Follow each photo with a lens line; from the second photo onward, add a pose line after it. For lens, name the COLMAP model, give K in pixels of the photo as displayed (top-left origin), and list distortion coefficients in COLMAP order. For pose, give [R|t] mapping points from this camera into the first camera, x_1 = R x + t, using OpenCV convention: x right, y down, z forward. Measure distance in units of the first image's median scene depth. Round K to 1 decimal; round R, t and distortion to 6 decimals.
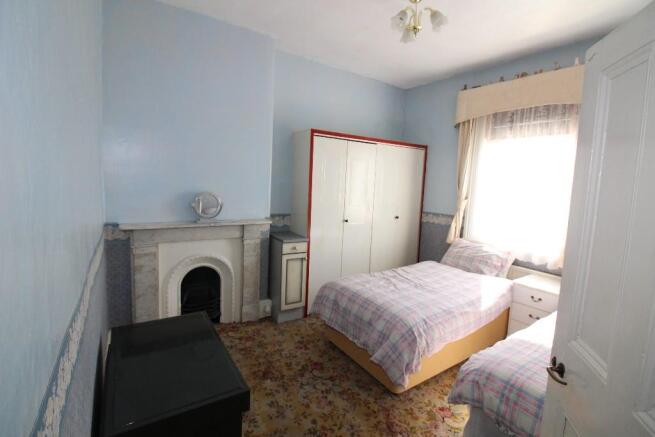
lens RADIAL K [[305.7, 0, 330.1], [0, 305.7, 211.0], [0, 0, 1]] dist [-0.000958, -0.000273]
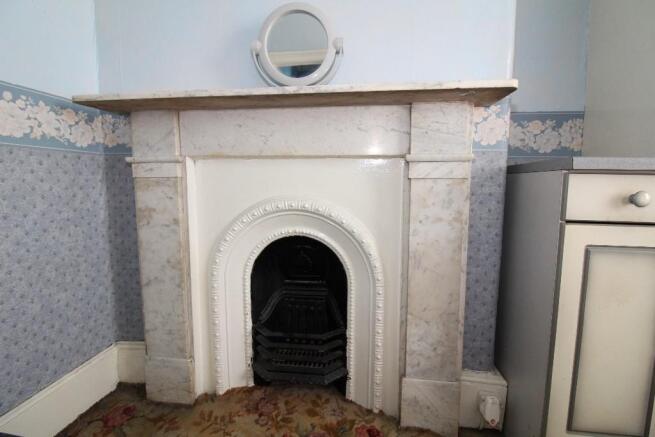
lens RADIAL K [[305.7, 0, 330.1], [0, 305.7, 211.0], [0, 0, 1]] dist [-0.000958, -0.000273]
pose [[0.752633, 0.028200, -0.657836, -0.138356], [-0.045625, 0.998915, -0.009379, 0.144949], [0.656857, 0.037072, 0.753103, 0.703282]]
